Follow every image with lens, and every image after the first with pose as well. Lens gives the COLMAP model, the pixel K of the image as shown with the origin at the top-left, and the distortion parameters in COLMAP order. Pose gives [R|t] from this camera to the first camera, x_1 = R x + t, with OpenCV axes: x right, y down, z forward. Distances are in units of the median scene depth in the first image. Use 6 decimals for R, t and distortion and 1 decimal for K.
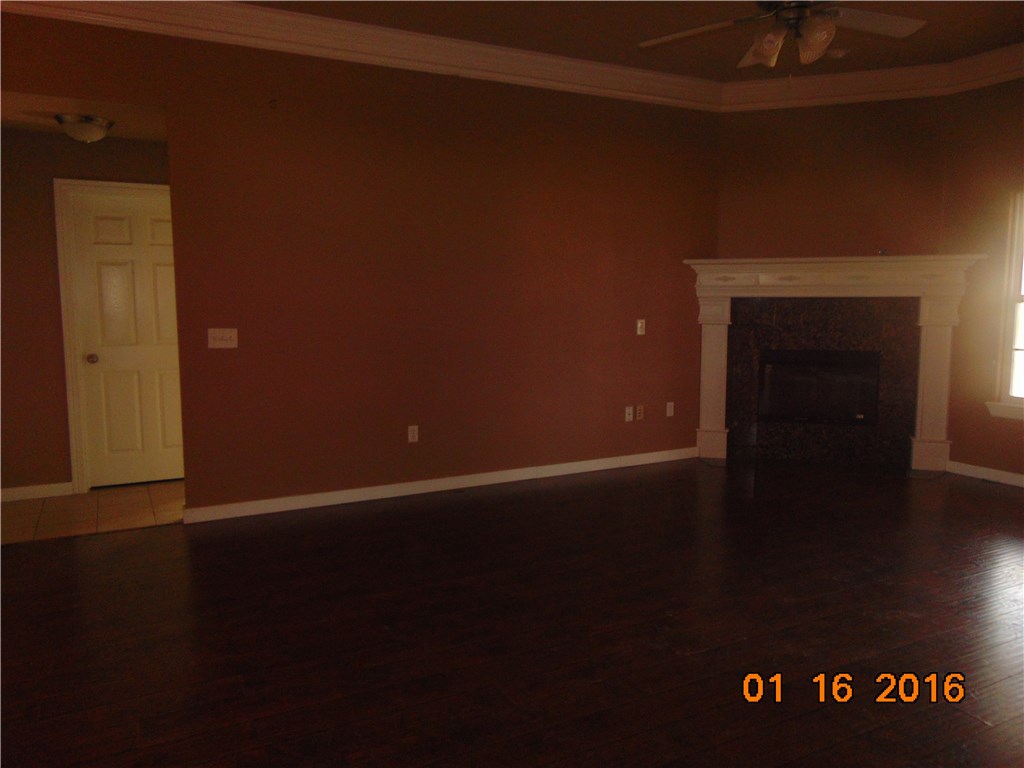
lens RADIAL K [[767.4, 0, 512.0], [0, 767.4, 380.6], [0, 0, 1]] dist [-0.015060, 0.043757]
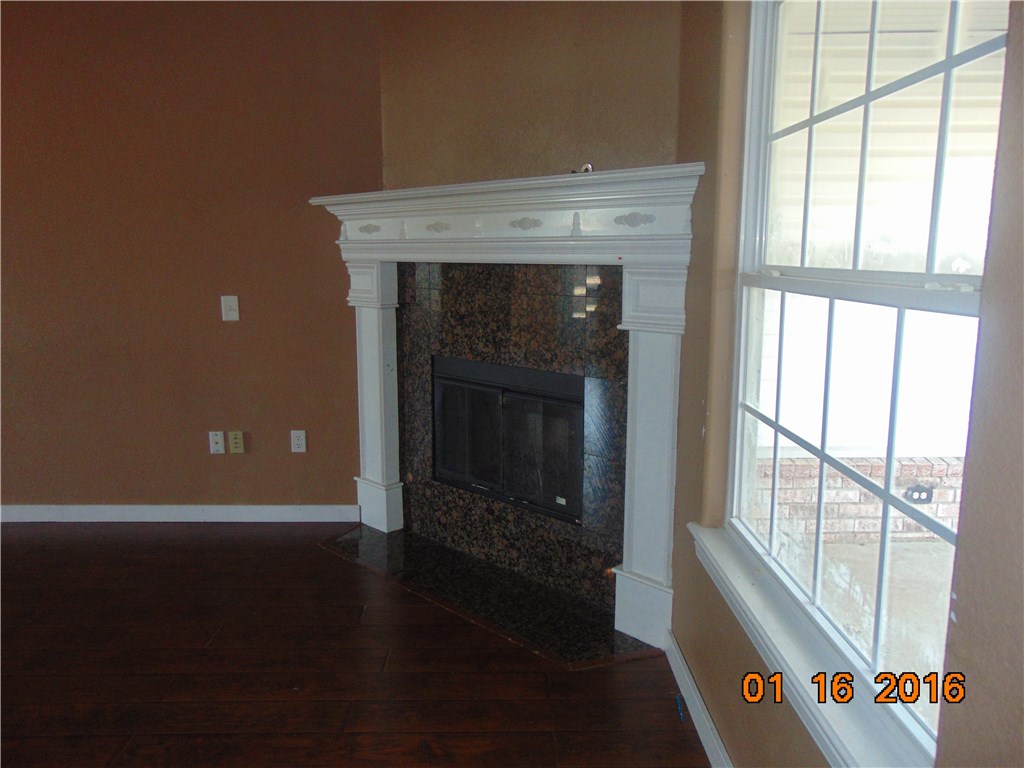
lens RADIAL K [[767.4, 0, 510.9], [0, 767.4, 386.4], [0, 0, 1]] dist [-0.015060, 0.043757]
pose [[0.881513, 0.085769, -0.464304, 0.648040], [-0.057162, 0.995516, 0.075371, -0.064489], [0.468686, -0.039900, 0.882463, 0.534781]]
